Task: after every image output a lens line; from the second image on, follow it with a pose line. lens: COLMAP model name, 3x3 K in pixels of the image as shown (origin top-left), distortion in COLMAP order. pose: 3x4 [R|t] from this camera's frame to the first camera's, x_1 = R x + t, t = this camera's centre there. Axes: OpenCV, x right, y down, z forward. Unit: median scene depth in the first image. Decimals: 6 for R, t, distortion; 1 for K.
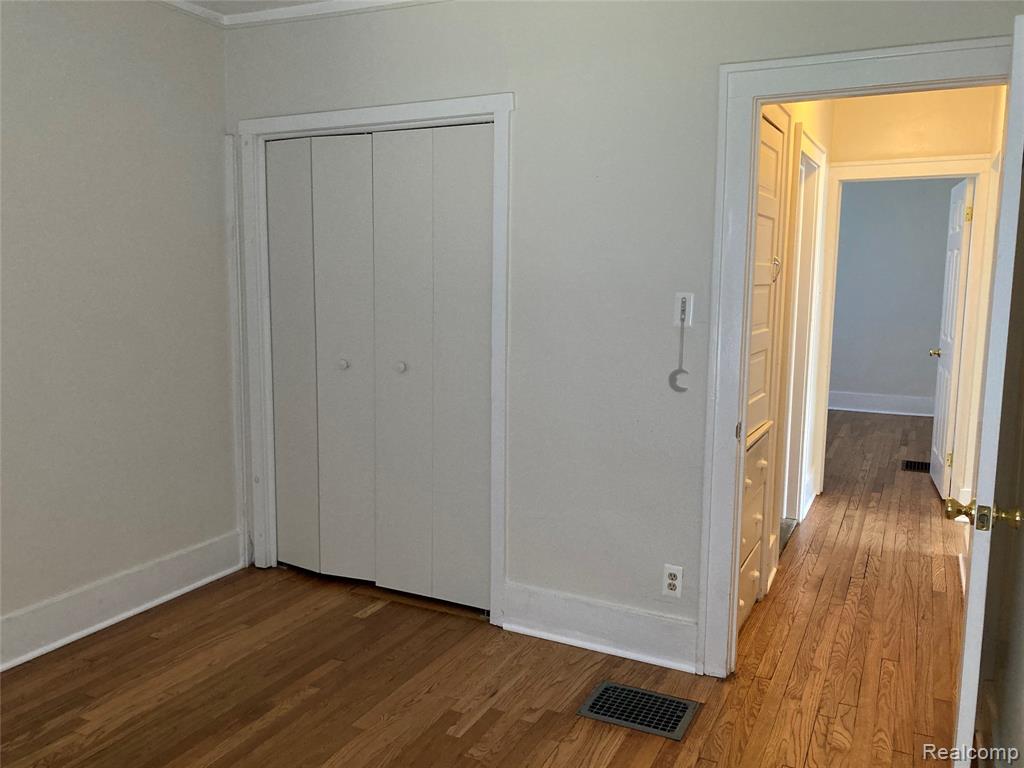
lens RADIAL K [[824.0, 0, 512.0], [0, 824.0, 384.0], [0, 0, 1]] dist [0.028713, -0.001029]
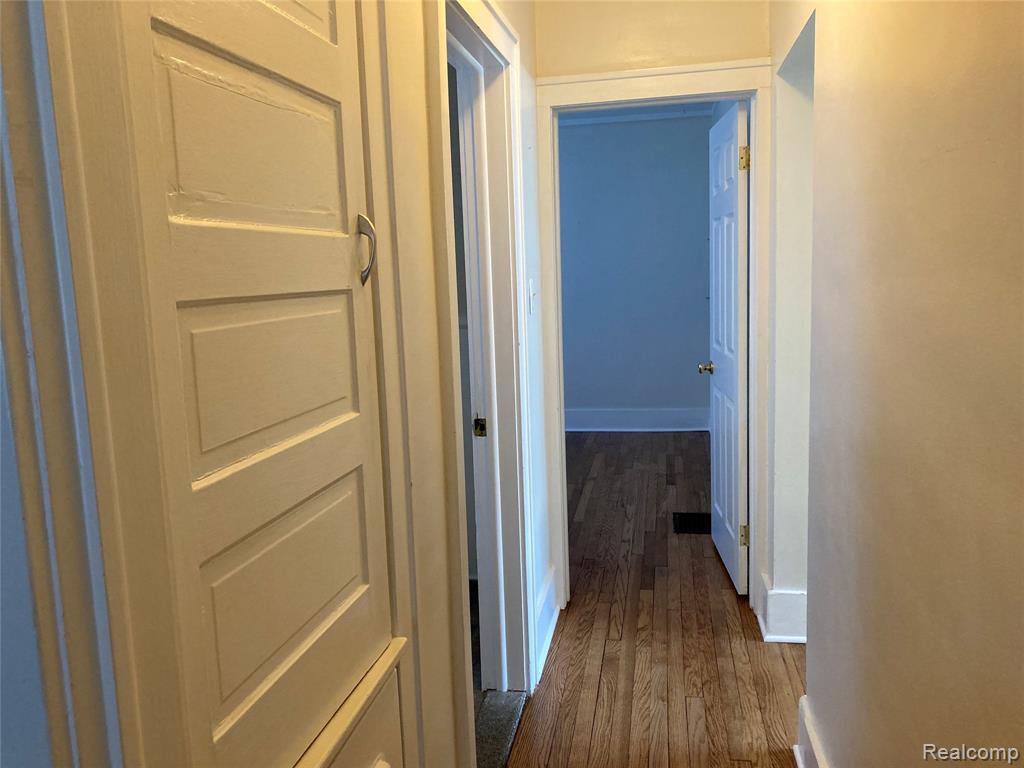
lens RADIAL K [[824.0, 0, 512.0], [0, 824.0, 384.0], [0, 0, 1]] dist [0.028713, -0.001029]
pose [[0.959388, -0.081649, 0.270014, 0.190774], [0.081012, 0.996621, 0.013524, -0.053819], [-0.270206, 0.008899, 0.962761, 0.434959]]
